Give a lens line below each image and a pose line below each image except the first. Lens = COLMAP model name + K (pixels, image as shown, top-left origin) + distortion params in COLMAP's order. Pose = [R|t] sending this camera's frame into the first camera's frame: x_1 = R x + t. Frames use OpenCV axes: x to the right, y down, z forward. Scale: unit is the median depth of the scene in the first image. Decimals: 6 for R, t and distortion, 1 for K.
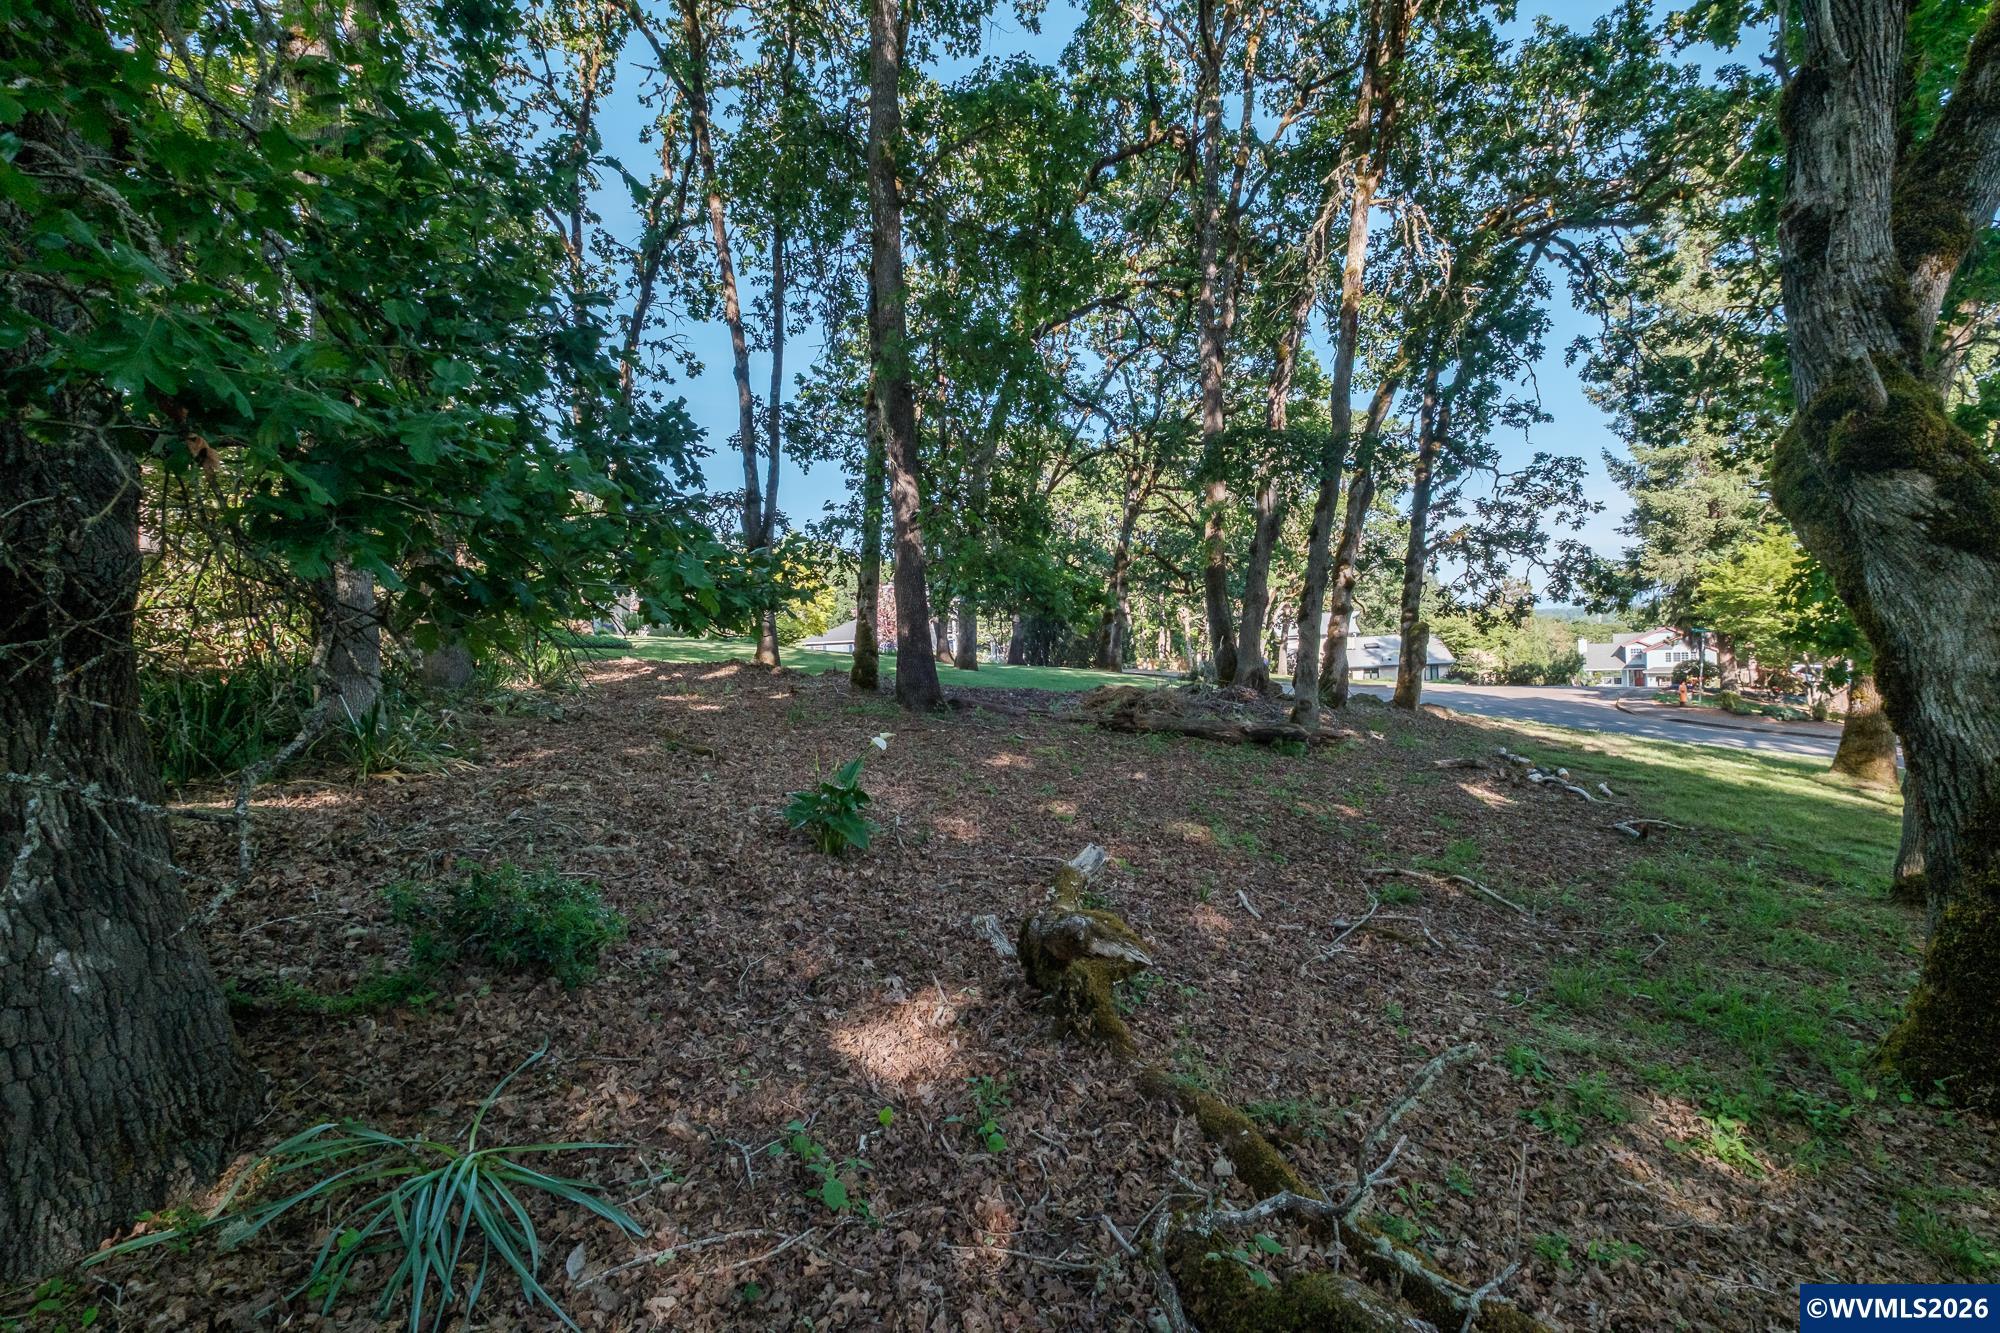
lens RADIAL K [[862.9, 0, 996.0], [0, 862.9, 656.0], [0, 0, 1]] dist [-0.002953, -0.000368]
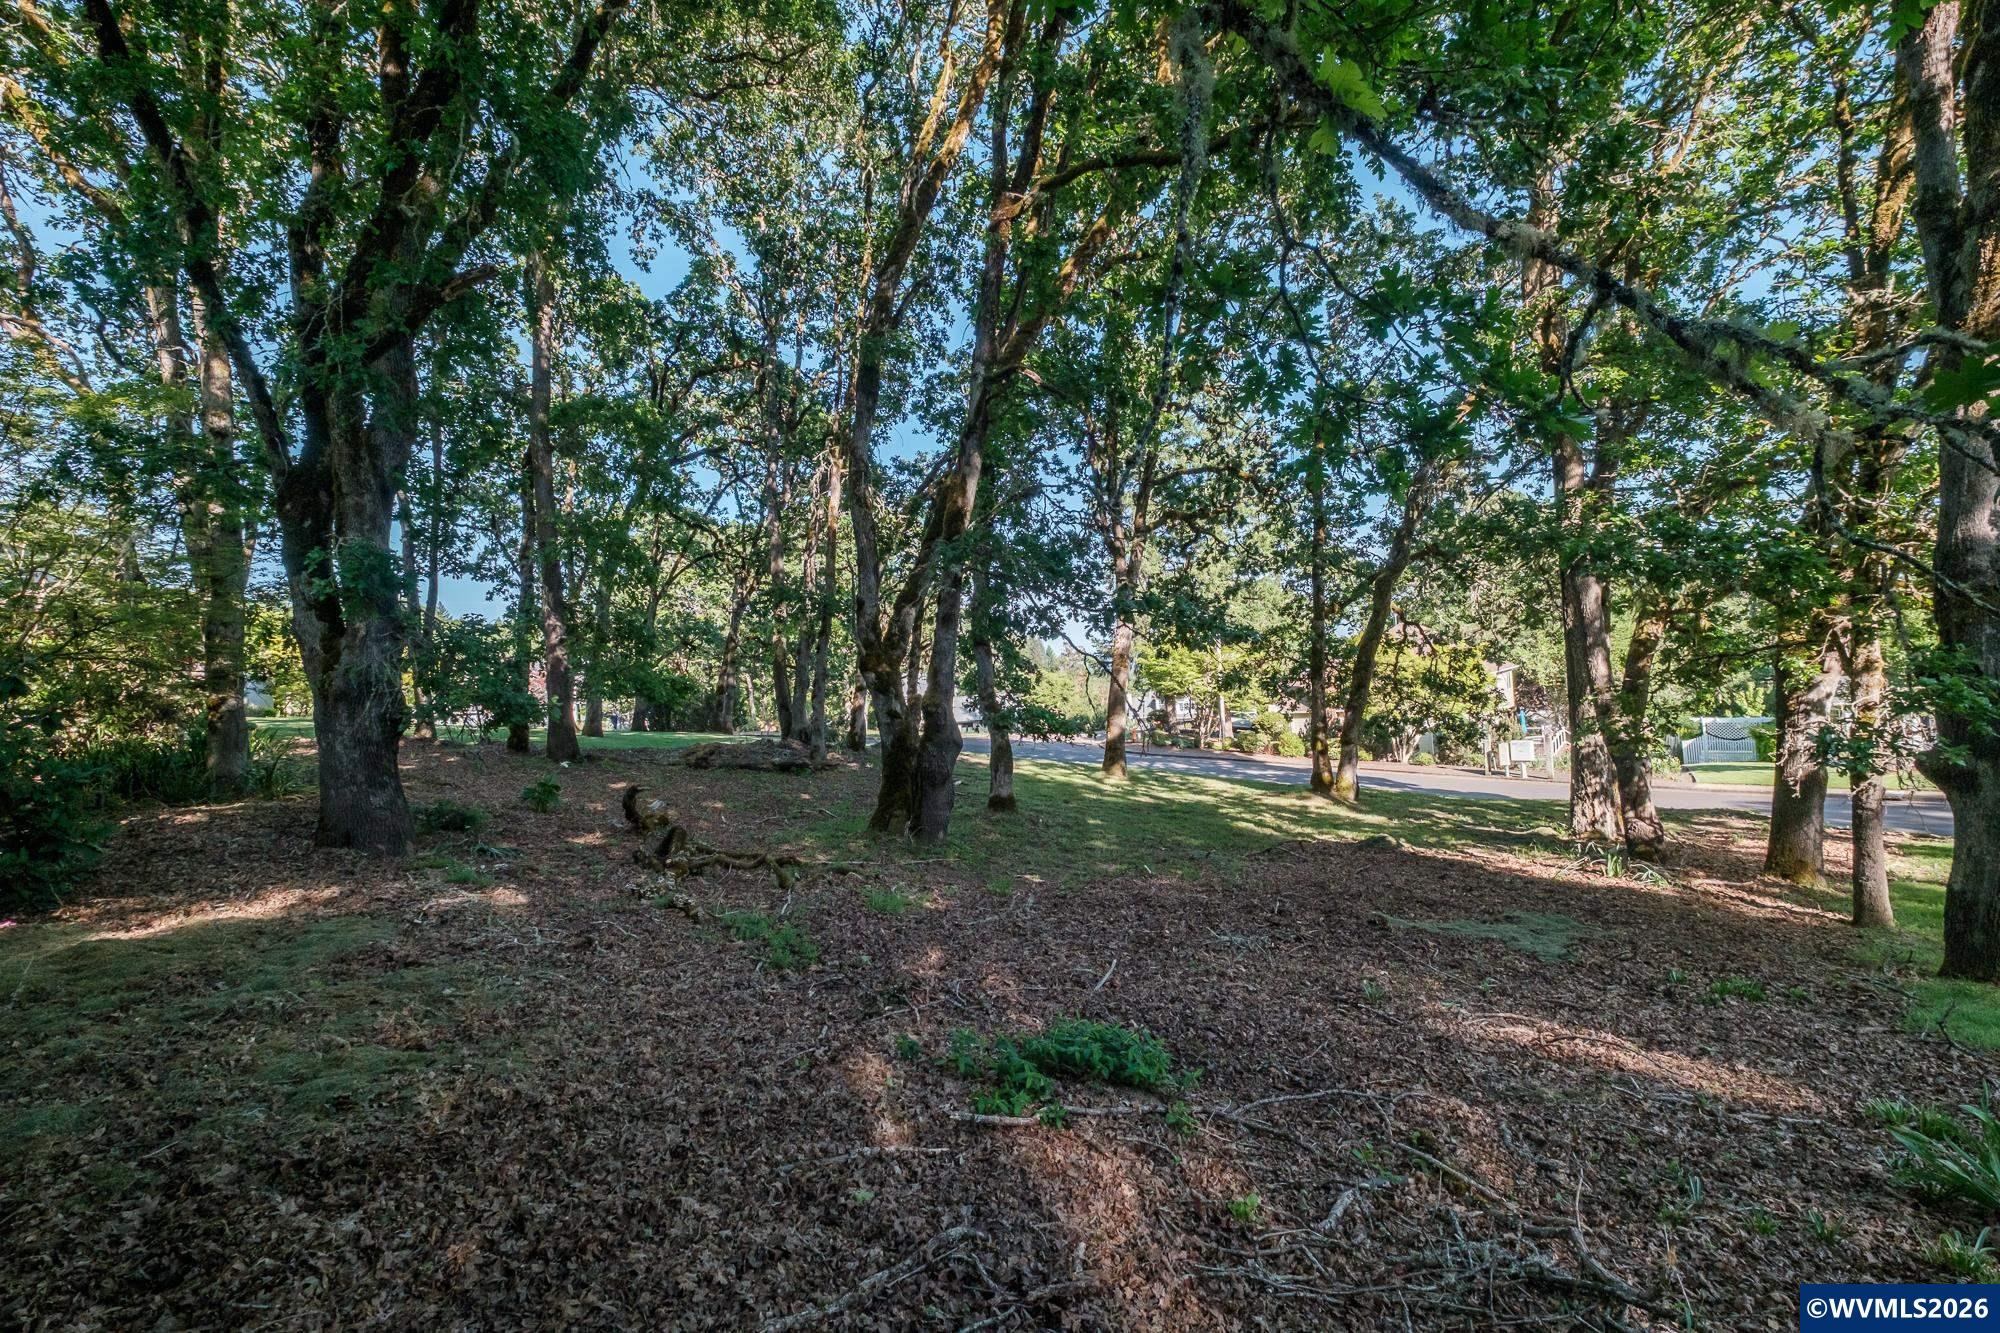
lens RADIAL K [[862.9, 0, 1008.9], [0, 862.9, 666.5], [0, 0, 1]] dist [-0.002953, -0.000368]
pose [[0.912416, -0.006451, 0.409214, 0.003415], [0.030030, 0.998236, -0.051220, -0.003258], [-0.408162, 0.059023, 0.911000, -0.336895]]
